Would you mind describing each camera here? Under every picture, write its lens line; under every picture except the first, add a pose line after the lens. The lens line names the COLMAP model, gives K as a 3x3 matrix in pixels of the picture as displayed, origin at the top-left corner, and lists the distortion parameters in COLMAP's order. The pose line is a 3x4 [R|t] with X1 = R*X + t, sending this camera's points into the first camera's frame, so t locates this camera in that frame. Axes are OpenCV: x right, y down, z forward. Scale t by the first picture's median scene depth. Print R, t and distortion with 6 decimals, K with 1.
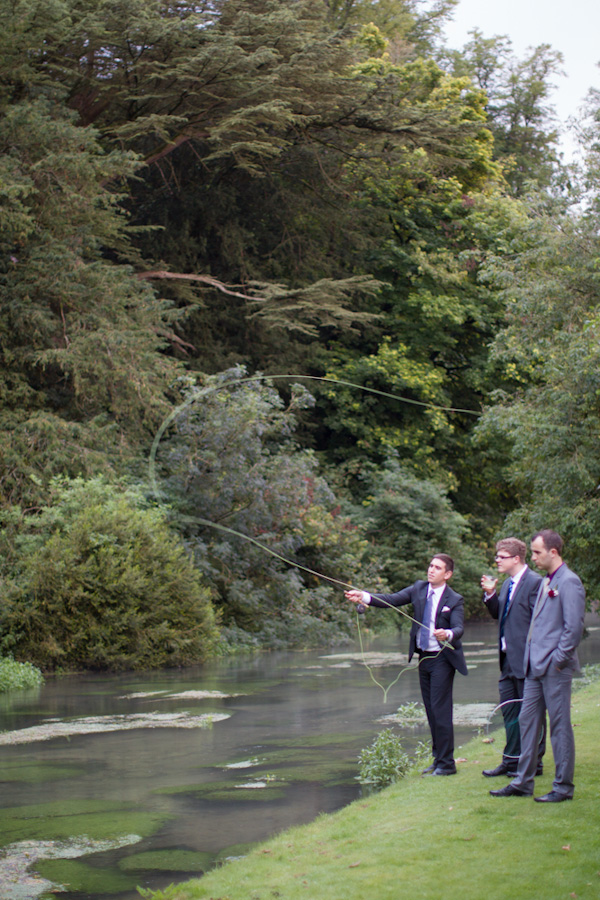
lens RADIAL K [[1634.8, 0, 299.1], [0, 1634.8, 451.6], [0, 0, 1]] dist [-0.160015, 0.000000]
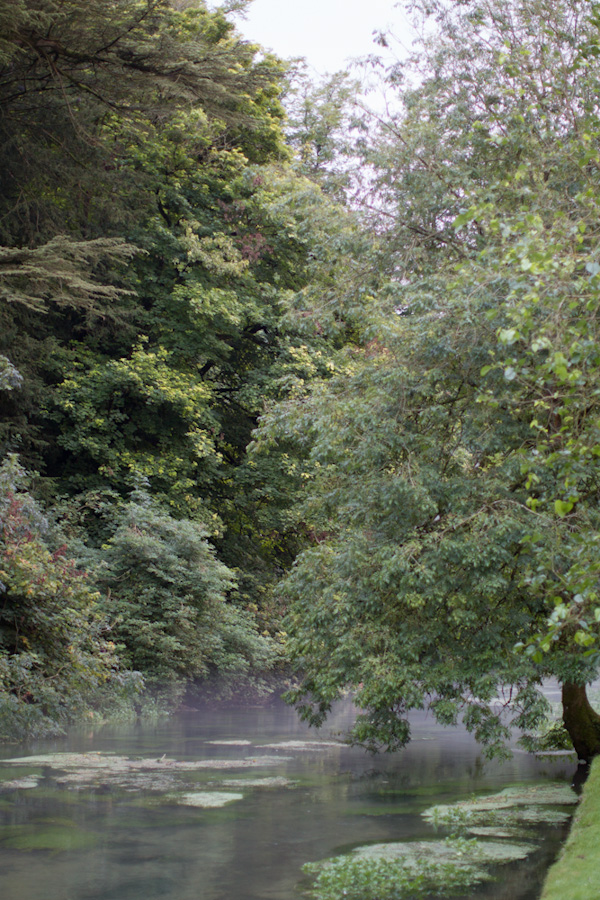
lens RADIAL K [[1634.8, 0, 296.5], [0, 1634.8, 449.9], [0, 0, 1]] dist [-0.160015, 0.000000]
pose [[0.989096, 0.051718, 0.137895, 0.025821], [-0.045872, 0.997922, -0.045246, 0.020010], [-0.139949, 0.038427, 0.989413, 0.260672]]
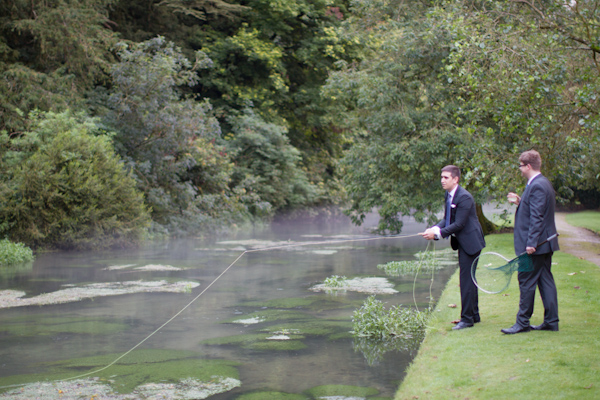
lens RADIAL K [[1089.9, 0, 301.1], [0, 1089.9, 199.2], [0, 0, 1]] dist [-0.160015, 0.000000]
pose [[0.988972, 0.022686, 0.146352, -0.041771], [-0.034849, 0.996098, 0.081085, 0.006218], [-0.143941, -0.085291, 0.985904, 0.039789]]
